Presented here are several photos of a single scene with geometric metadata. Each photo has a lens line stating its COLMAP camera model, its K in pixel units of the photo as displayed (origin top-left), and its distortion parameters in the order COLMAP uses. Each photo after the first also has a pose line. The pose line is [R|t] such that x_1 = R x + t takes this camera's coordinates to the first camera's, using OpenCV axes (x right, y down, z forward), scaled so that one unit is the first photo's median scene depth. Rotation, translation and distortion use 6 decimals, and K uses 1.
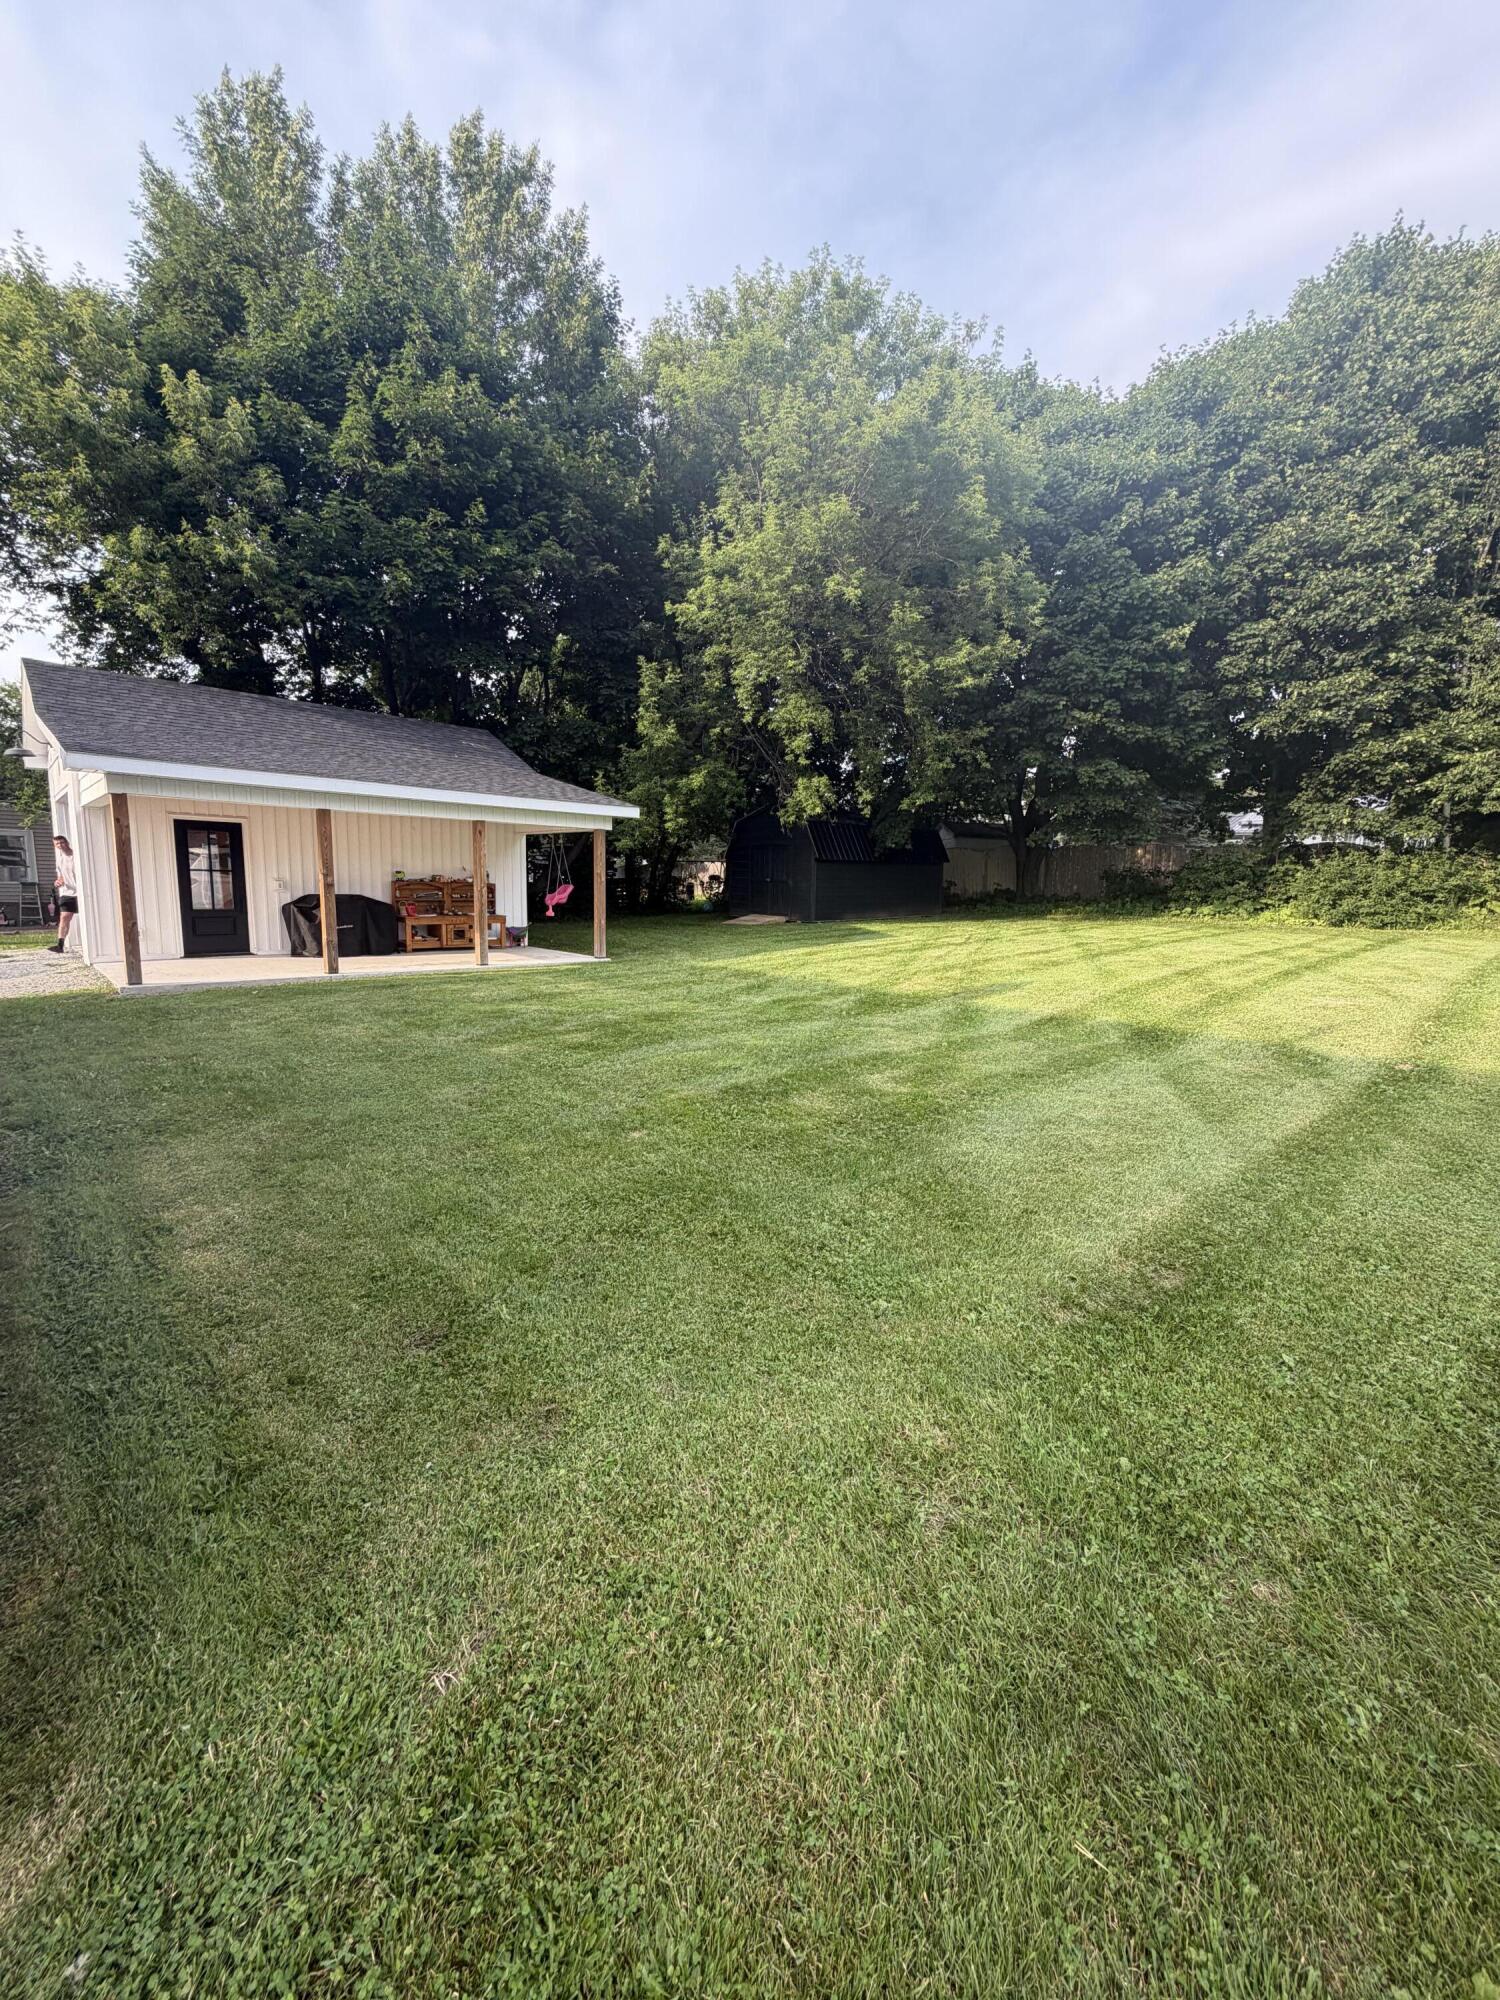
lens RADIAL K [[796.0, 0, 750.0], [0, 796.0, 1000.0], [0, 0, 1]] dist [0.000265, -0.000004]
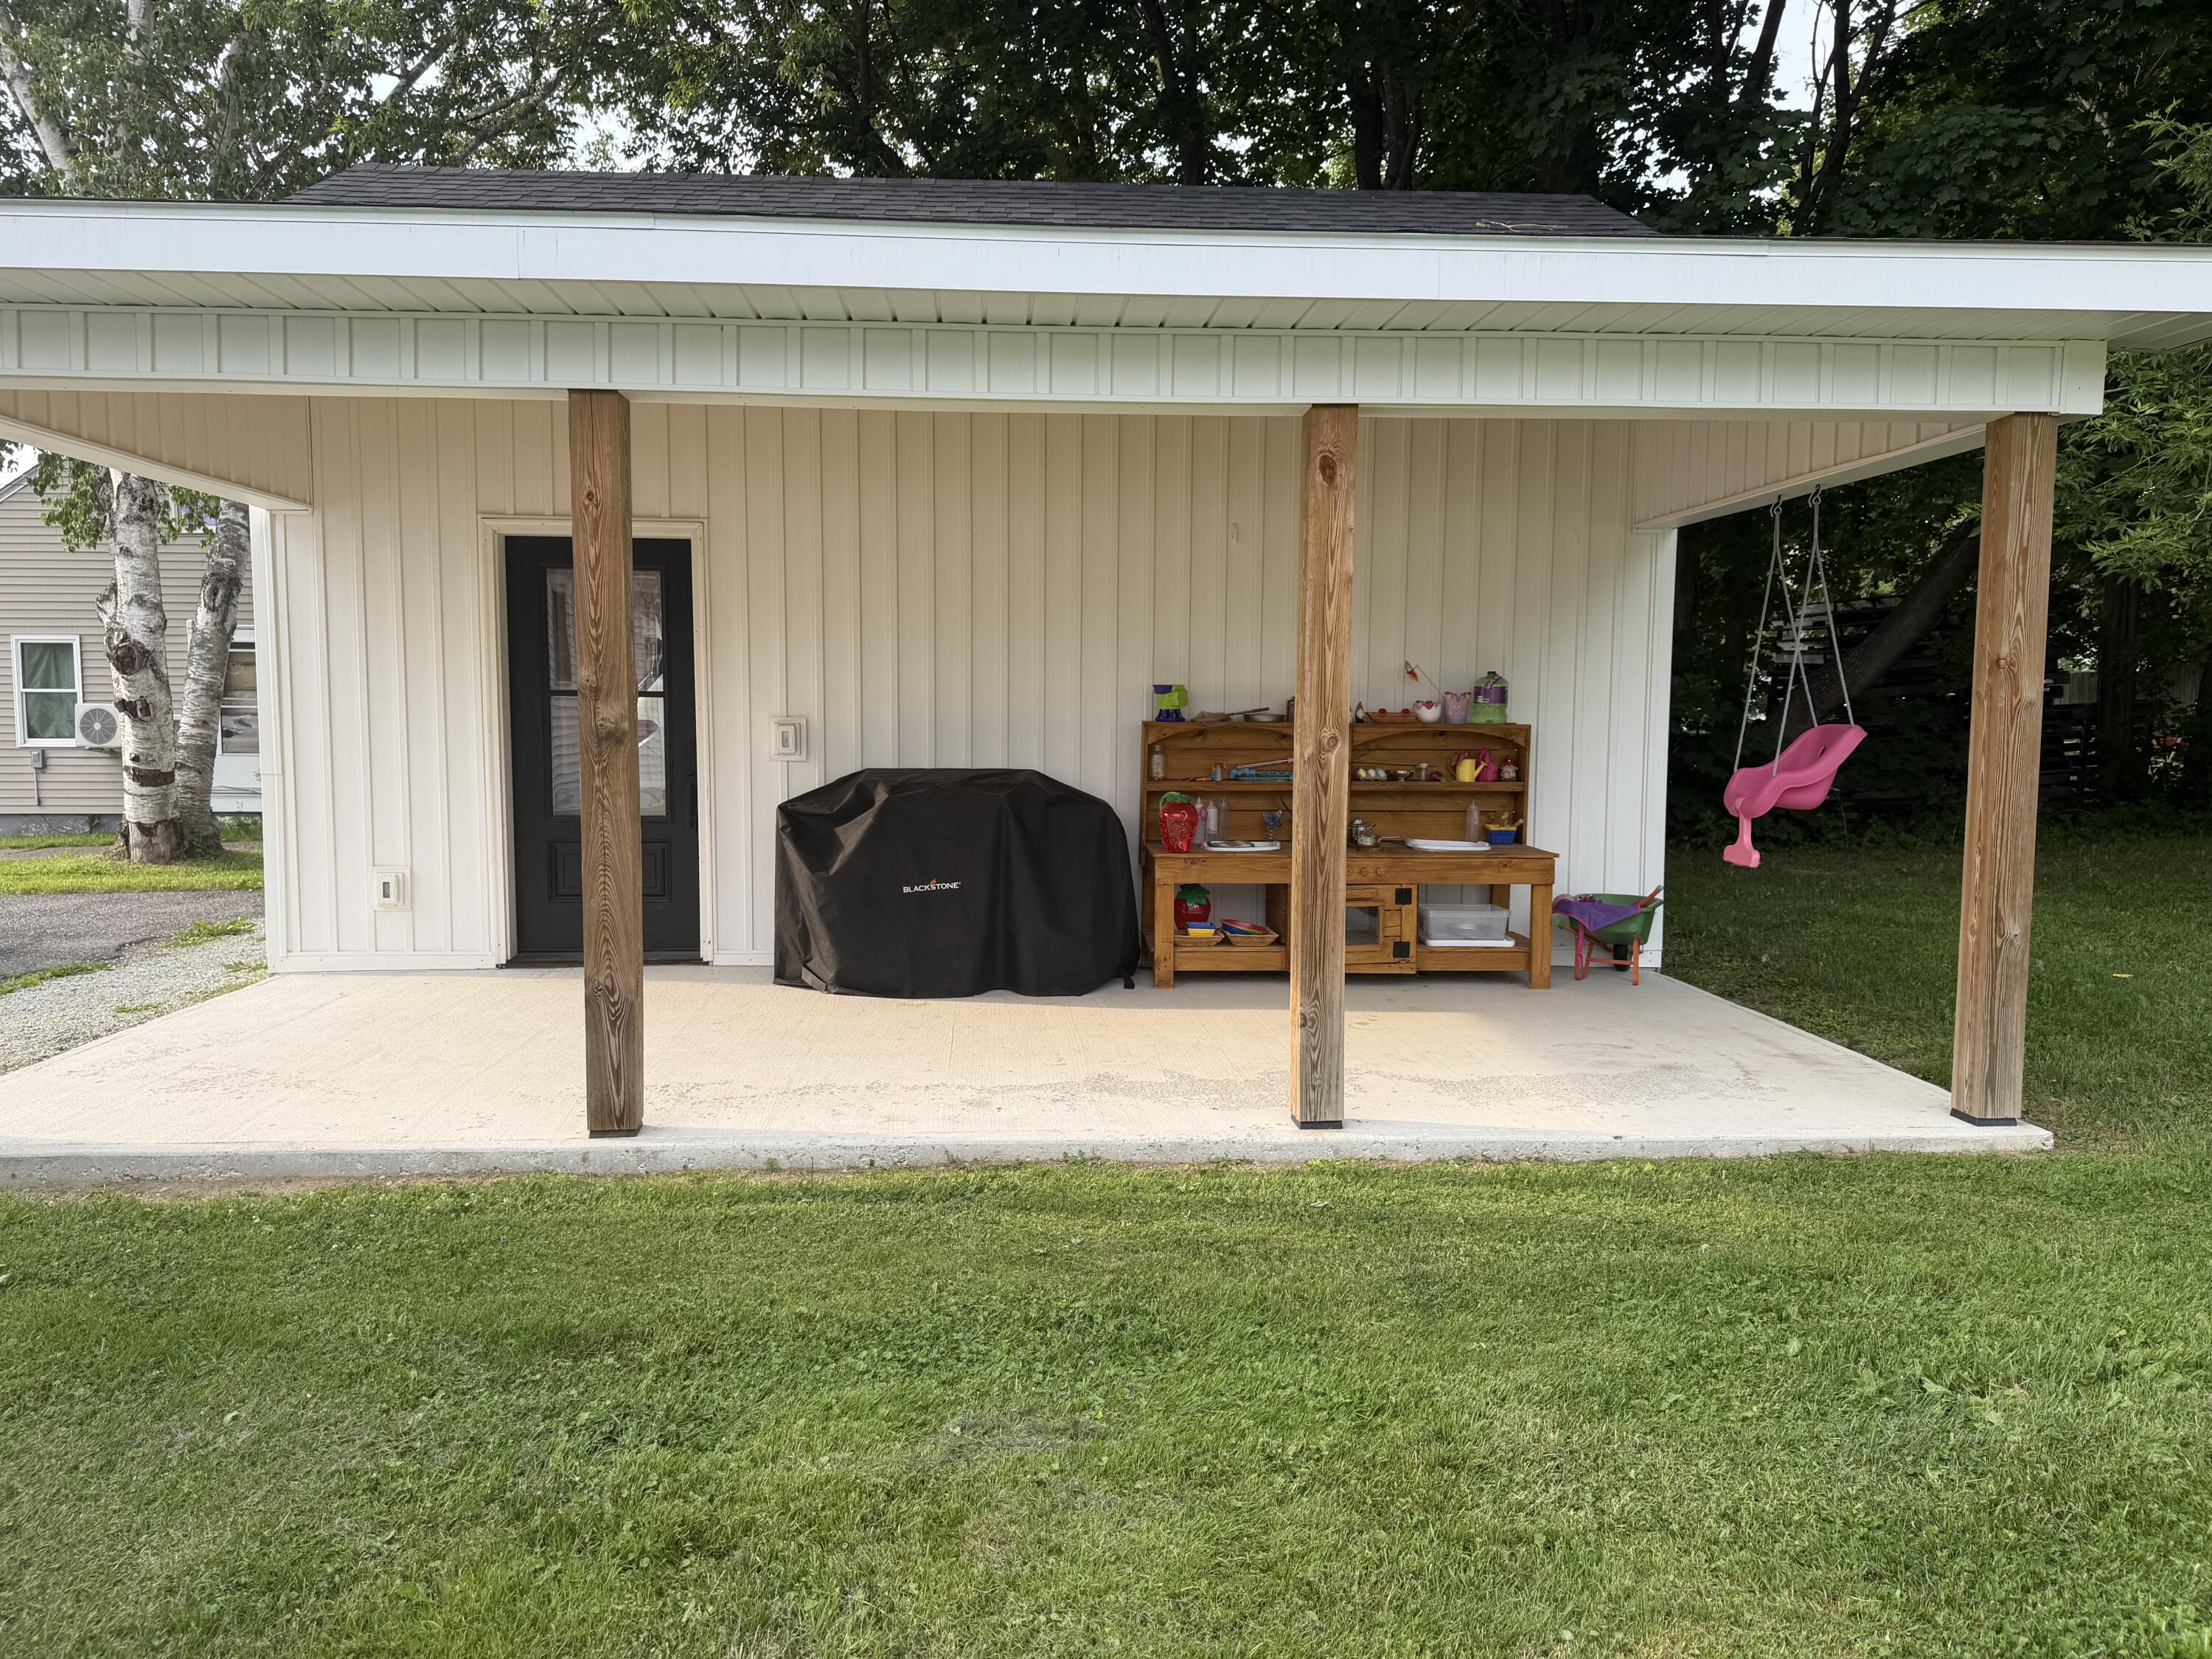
lens RADIAL K [[1540.2, 0, 1106.0], [0, 1540.2, 829.5], [0, 0, 1]] dist [0.000378, -0.000786]
pose [[0.768978, 0.032168, -0.638465, -0.115134], [-0.080385, 0.995672, -0.046652, -0.081733], [0.634201, 0.087197, 0.768235, 0.561728]]
